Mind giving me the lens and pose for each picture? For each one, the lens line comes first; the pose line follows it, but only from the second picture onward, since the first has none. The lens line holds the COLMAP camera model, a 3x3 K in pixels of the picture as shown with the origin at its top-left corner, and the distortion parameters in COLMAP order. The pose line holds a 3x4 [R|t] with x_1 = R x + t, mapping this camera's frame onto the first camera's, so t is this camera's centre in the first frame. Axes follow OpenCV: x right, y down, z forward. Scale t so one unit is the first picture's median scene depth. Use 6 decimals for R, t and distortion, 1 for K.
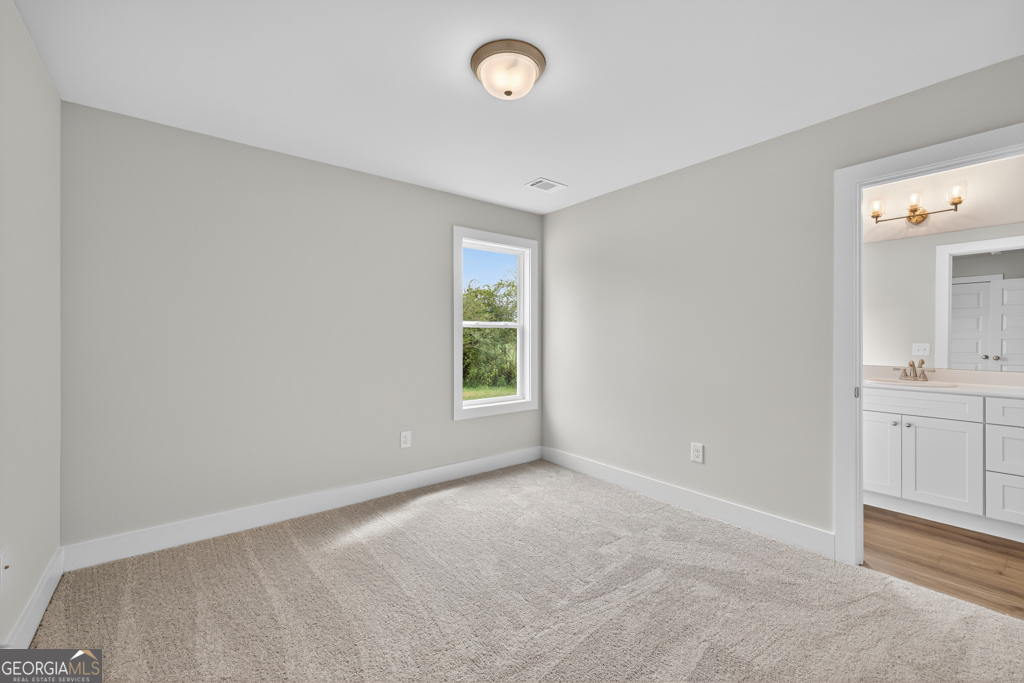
lens RADIAL K [[429.9, 0, 513.9], [0, 429.9, 337.2], [0, 0, 1]] dist [0.003505, -0.000547]
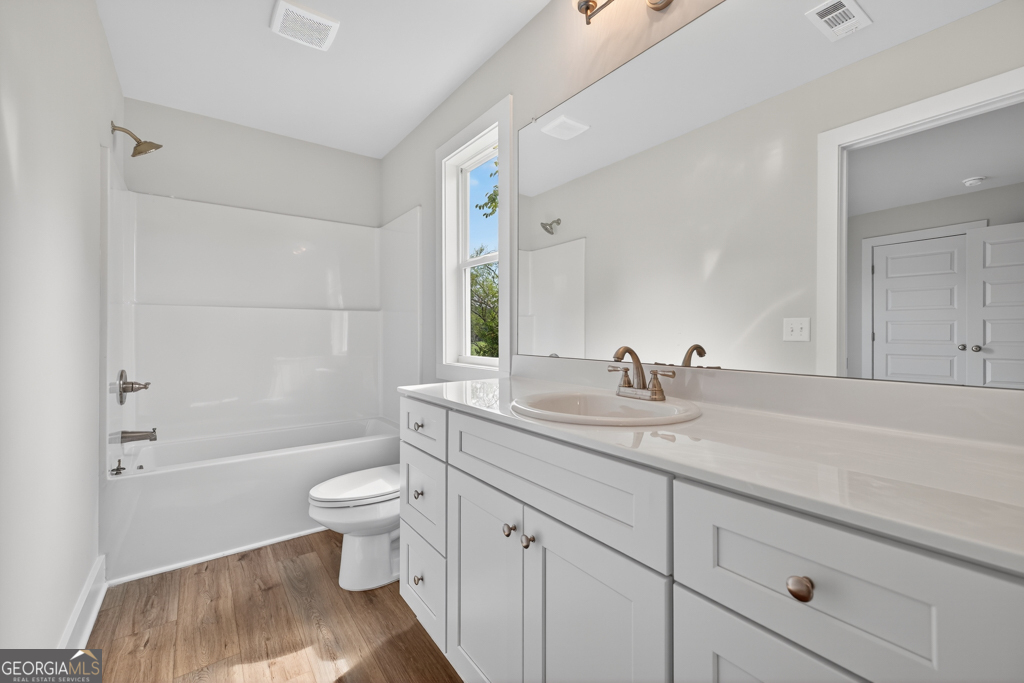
lens RADIAL K [[440.3, 0, 514.6], [0, 440.3, 322.6], [0, 0, 1]] dist [-0.020749, -0.000017]
pose [[0.999290, 0.008385, -0.036719, 0.460295], [-0.008633, 0.999941, -0.006606, 0.020261], [0.036661, 0.006918, 0.999304, 0.333824]]
